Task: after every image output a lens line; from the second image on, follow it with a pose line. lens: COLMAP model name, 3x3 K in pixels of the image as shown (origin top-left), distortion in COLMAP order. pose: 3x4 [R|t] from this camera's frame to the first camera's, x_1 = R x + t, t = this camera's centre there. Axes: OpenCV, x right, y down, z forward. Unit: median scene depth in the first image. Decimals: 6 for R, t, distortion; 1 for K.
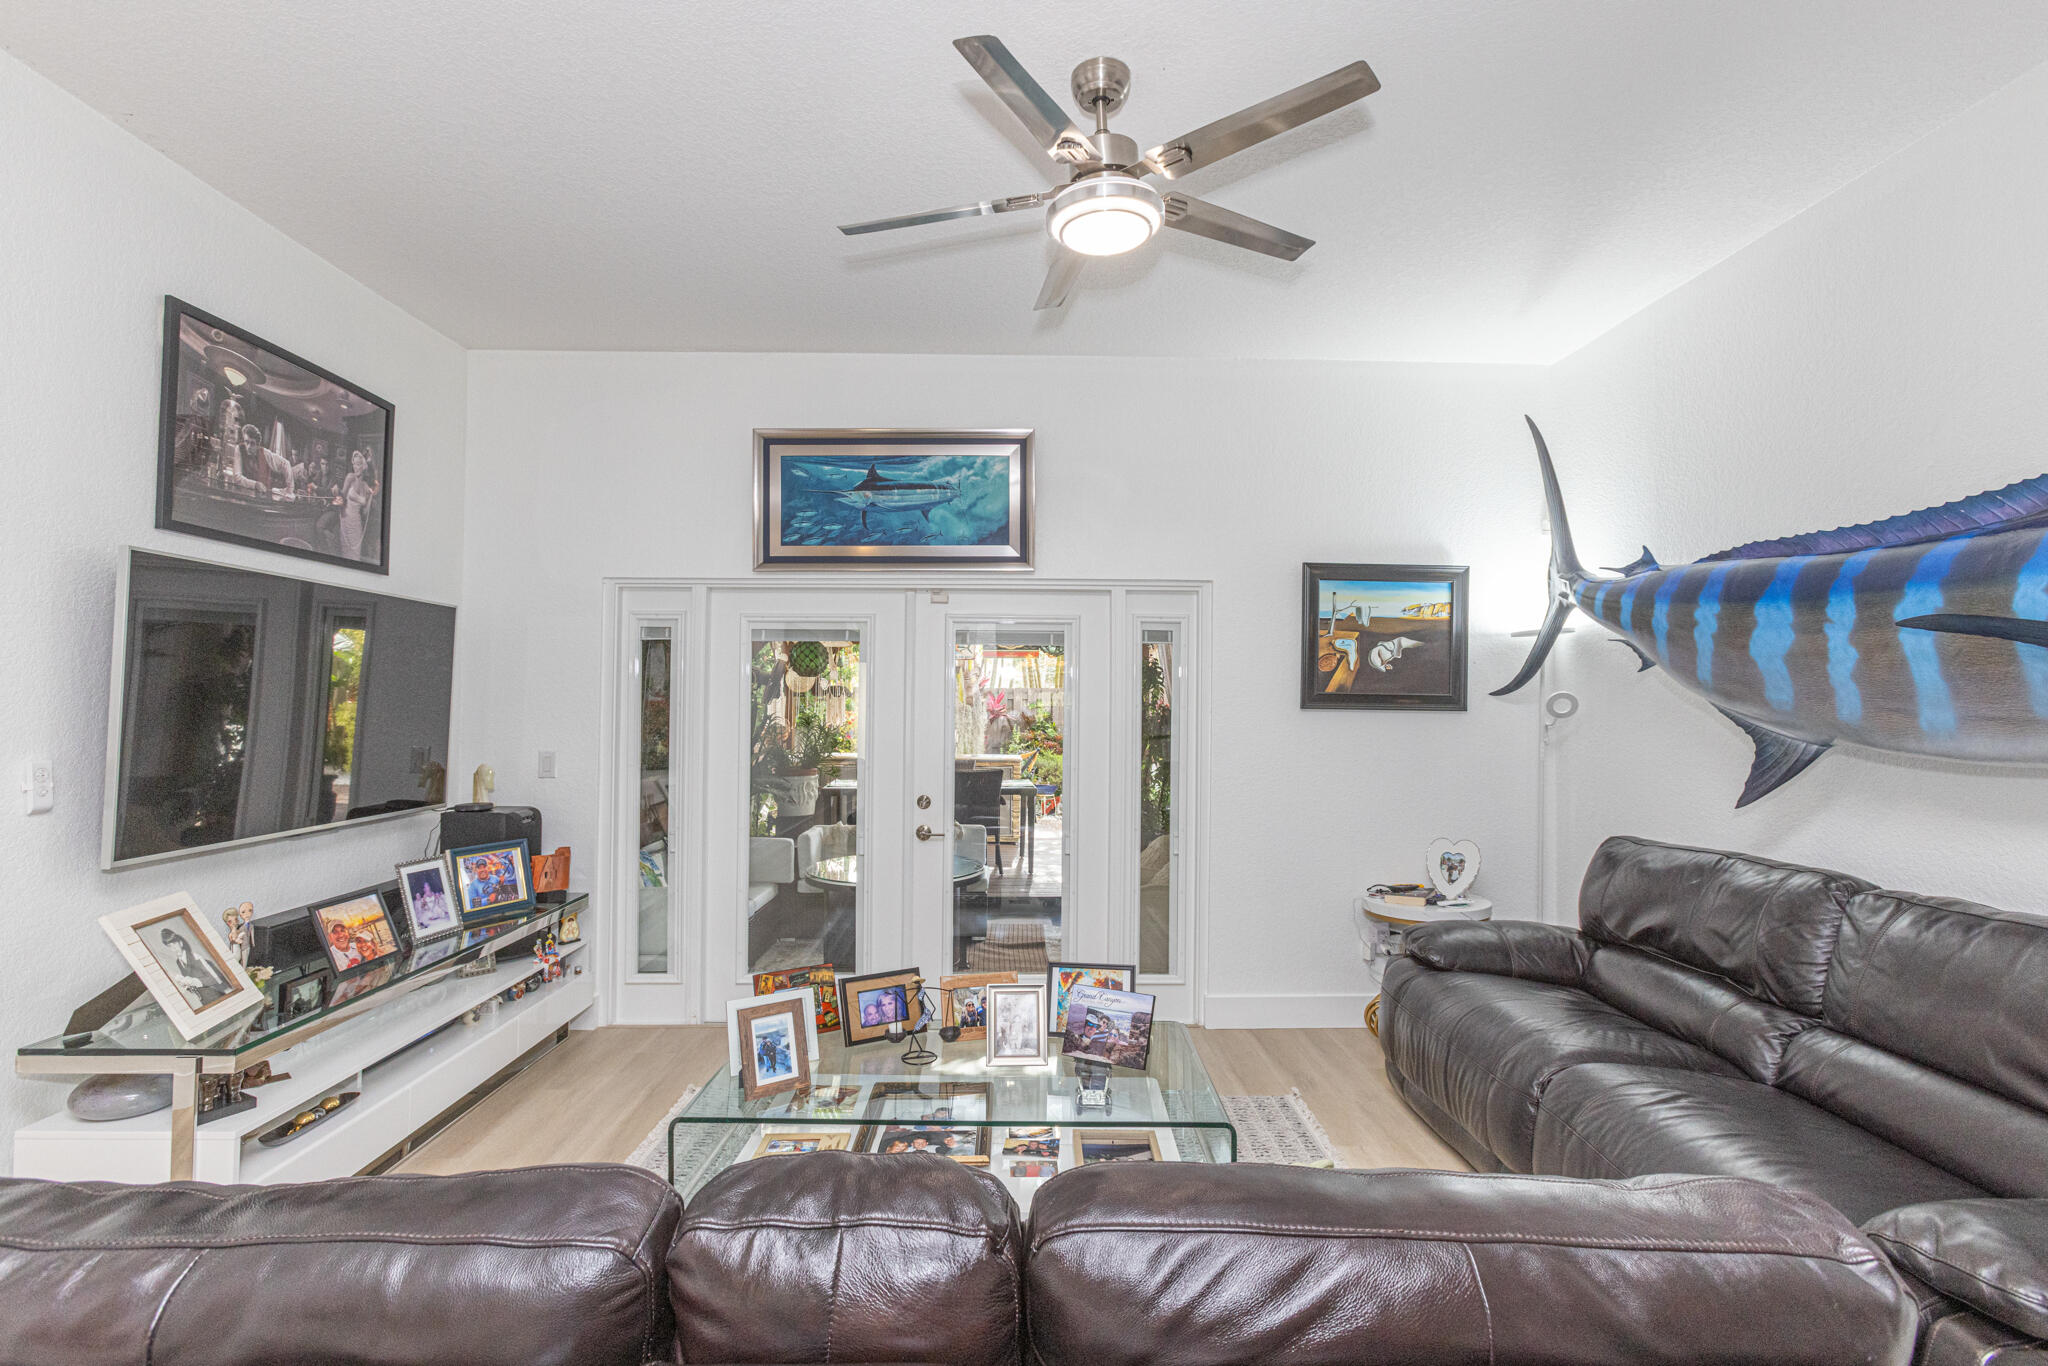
lens RADIAL K [[953.0, 0, 1024.0], [0, 953.0, 683.0], [0, 0, 1]] dist [-0.022358, 0.001751]
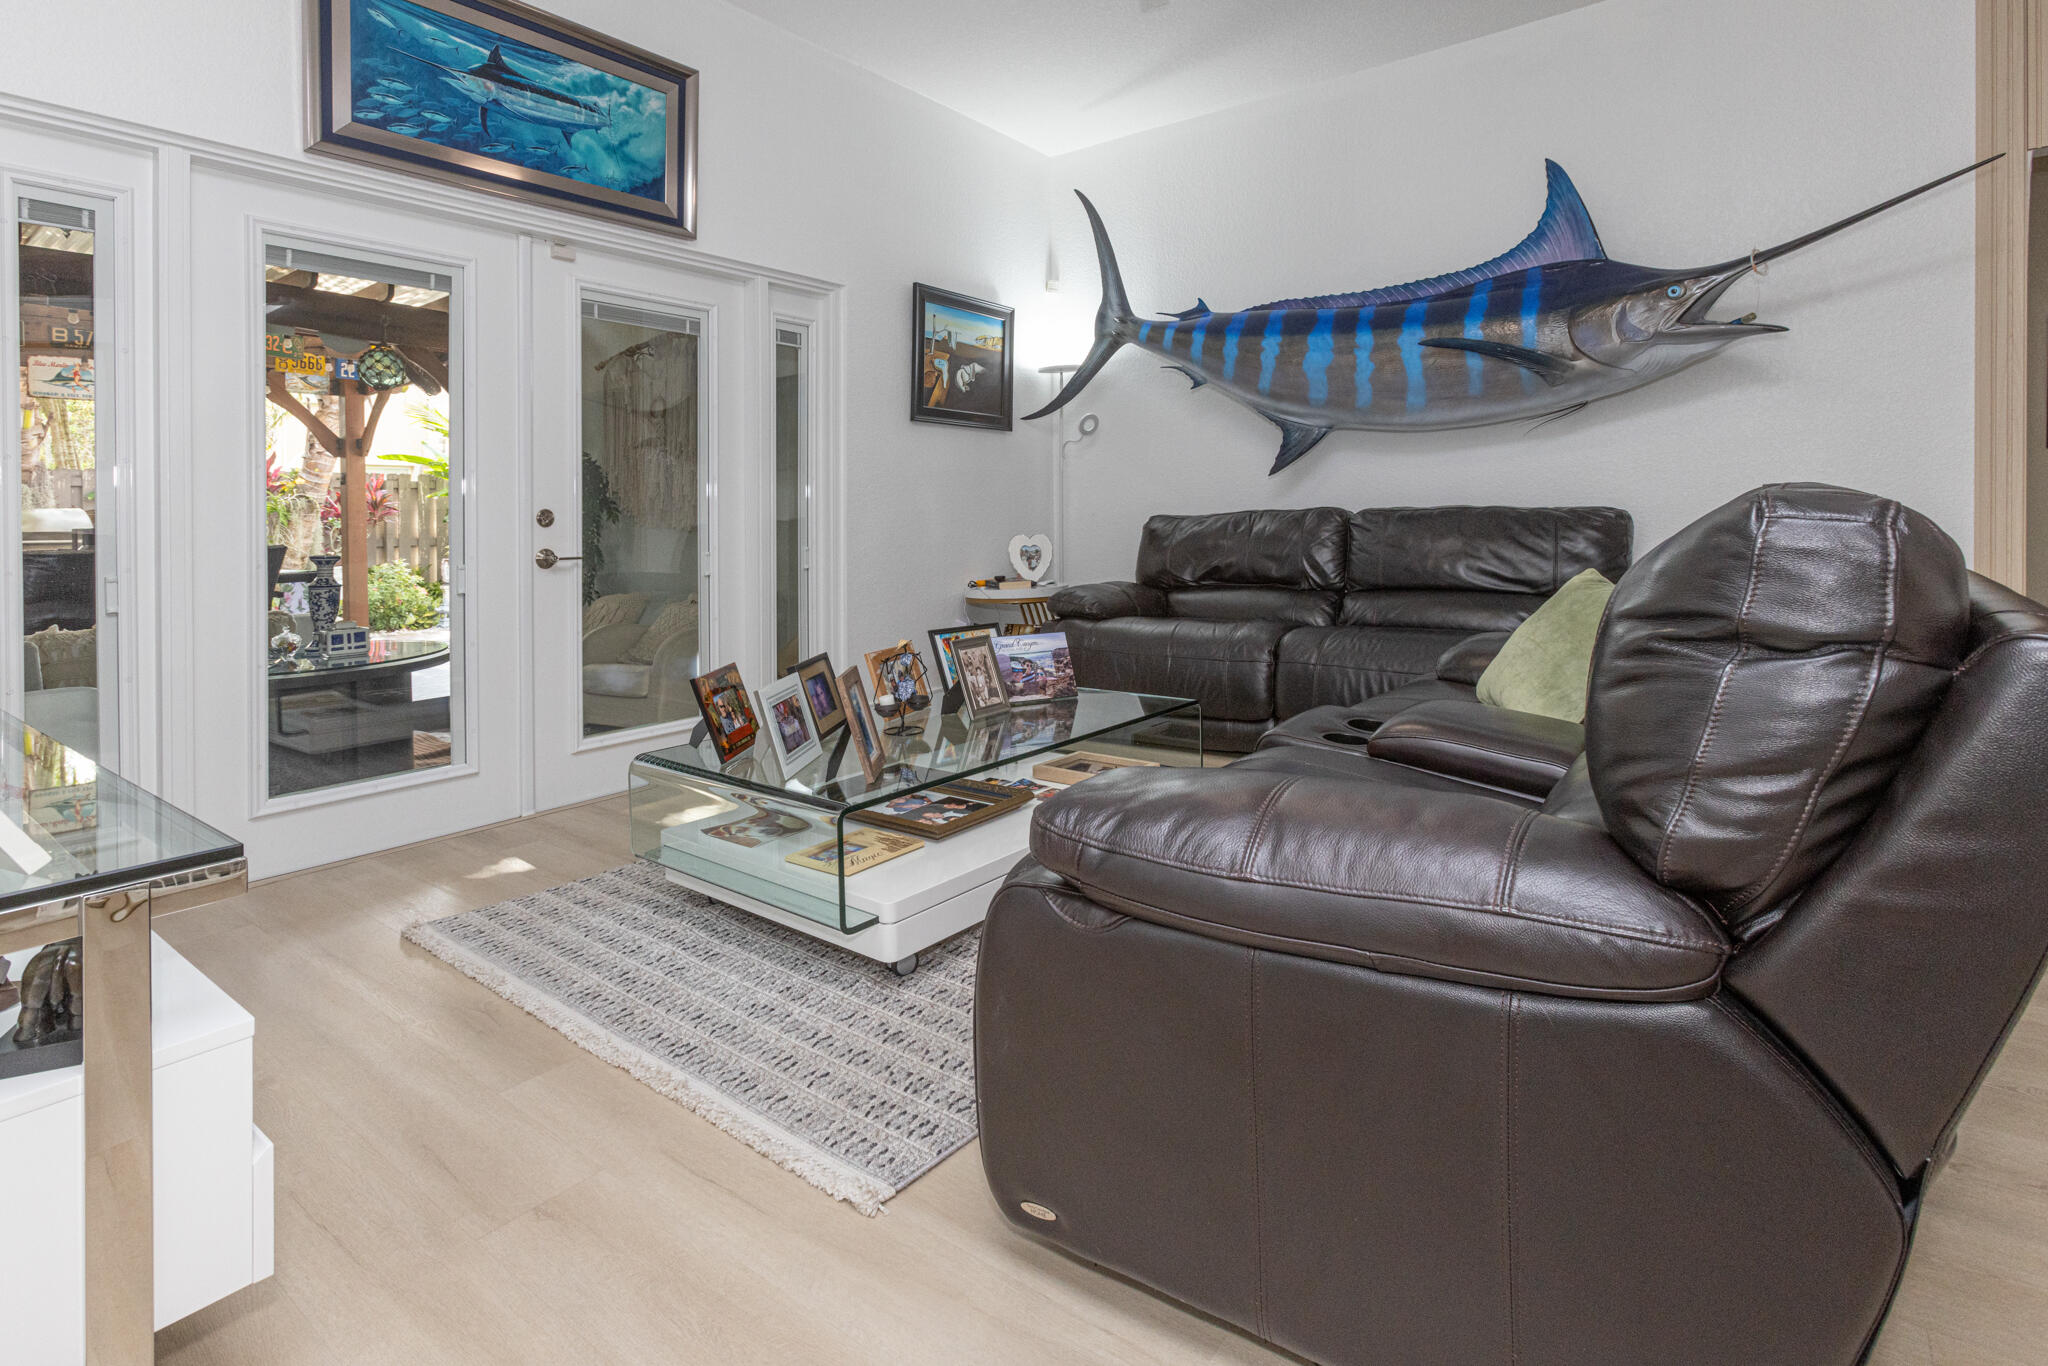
lens RADIAL K [[1034.8, 0, 1023.8], [0, 1034.8, 503.9], [0, 0, 1]] dist [0.004750, 0.000839]
pose [[0.605497, -0.002501, 0.795843, -0.567761], [0.006595, 0.999976, -0.001876, 0.126266], [-0.795820, 0.006385, 0.605500, 0.219050]]
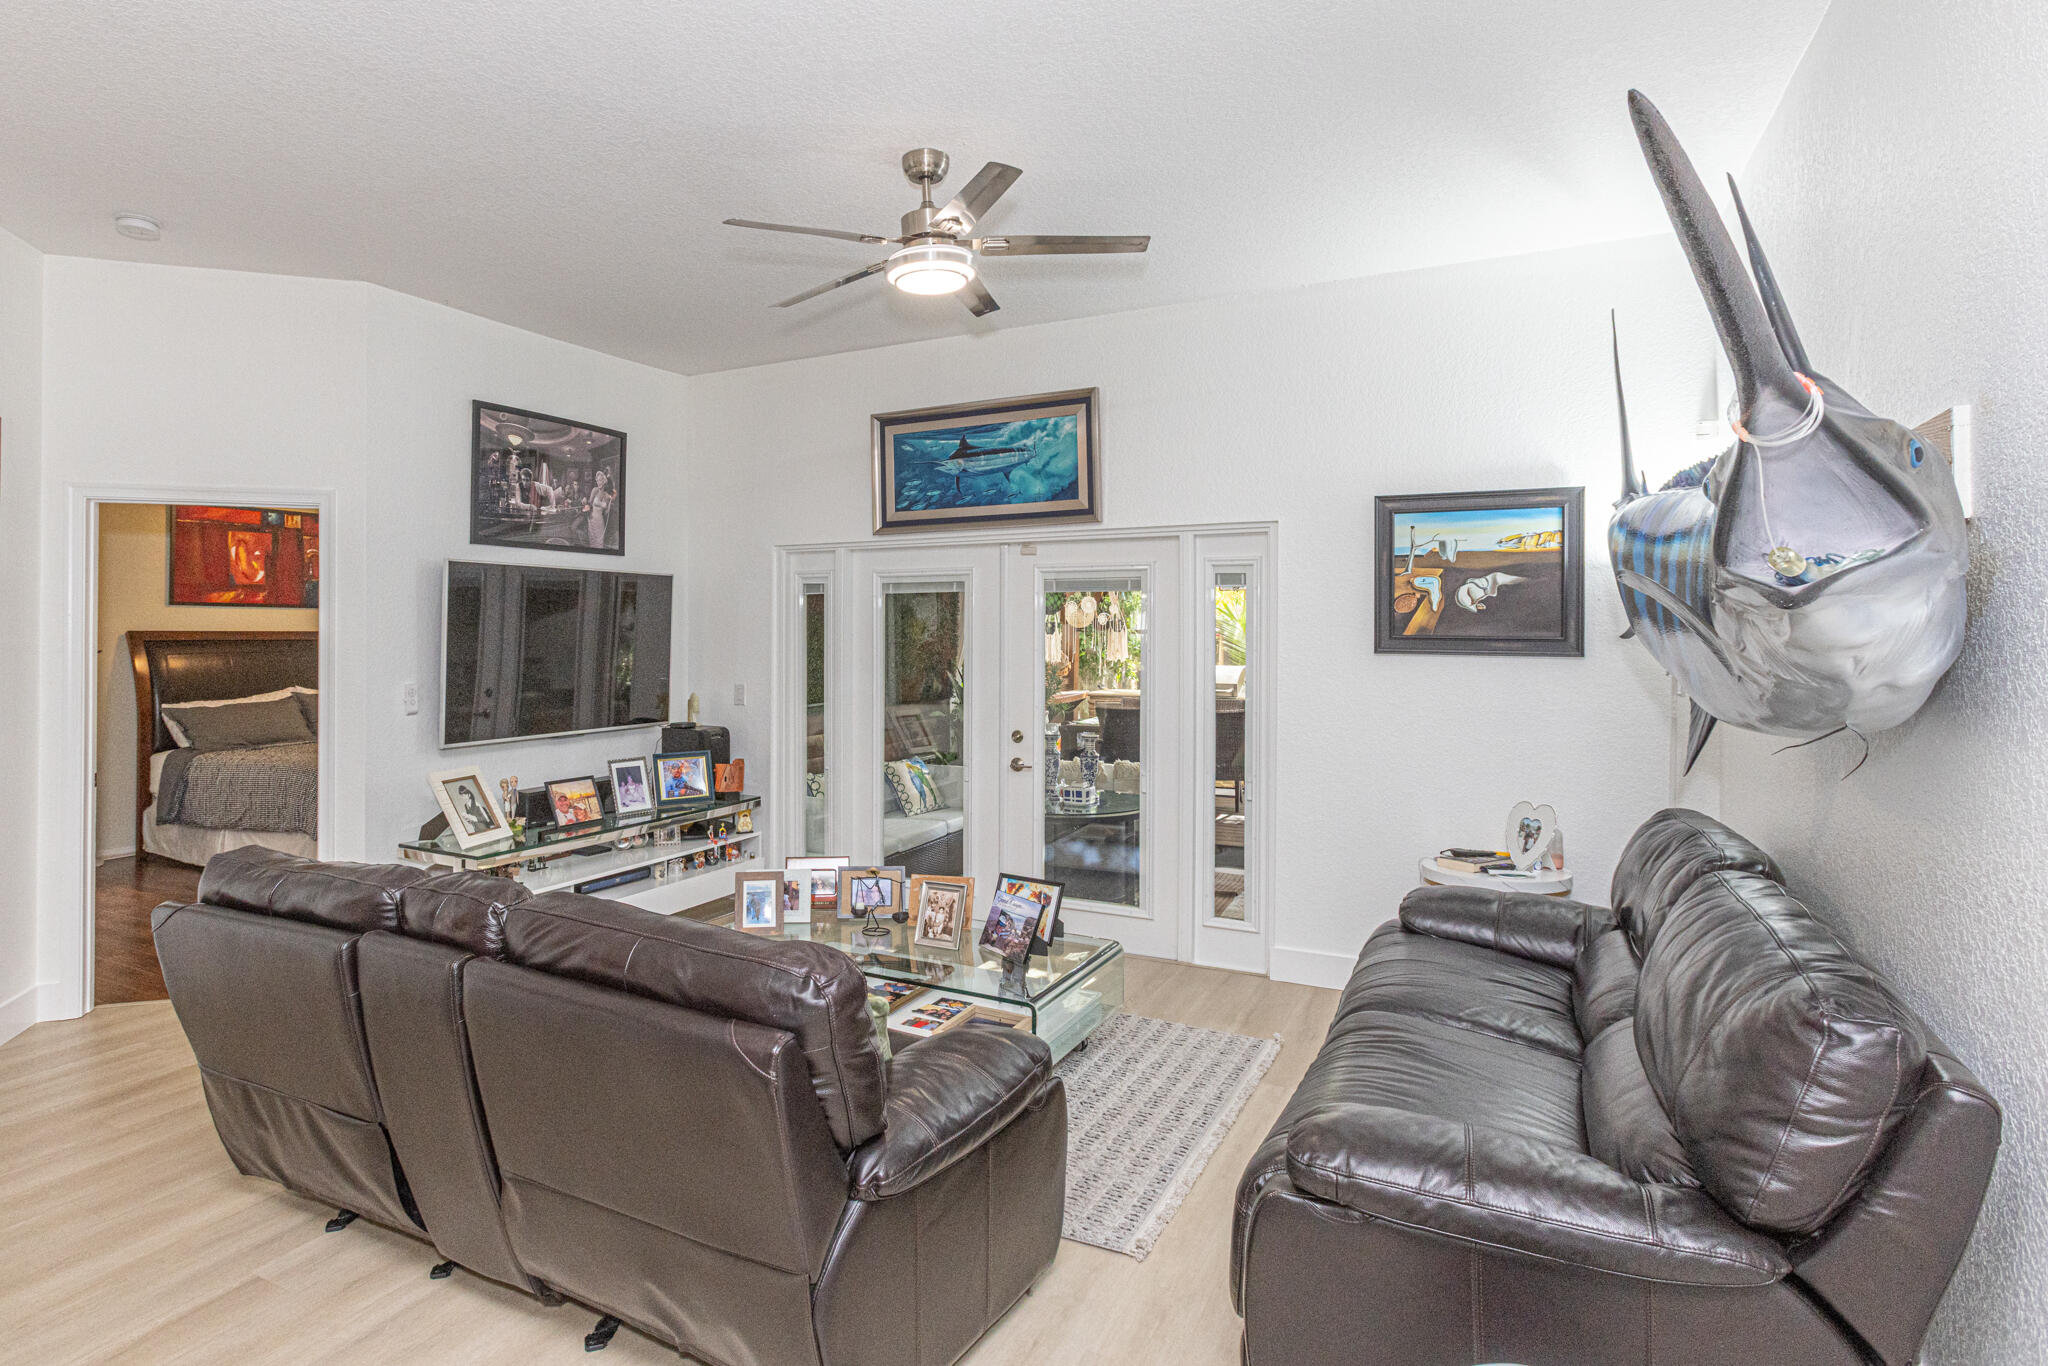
lens RADIAL K [[1094.1, 0, 879.3], [0, 1094.1, 609.8], [0, 0, 1]] dist [-0.038703, 0.000647]
pose [[0.852464, -0.016261, -0.522533, 0.449323], [0.017129, 0.999848, -0.003171, -0.021138], [0.522505, -0.006247, 0.852613, -0.165140]]
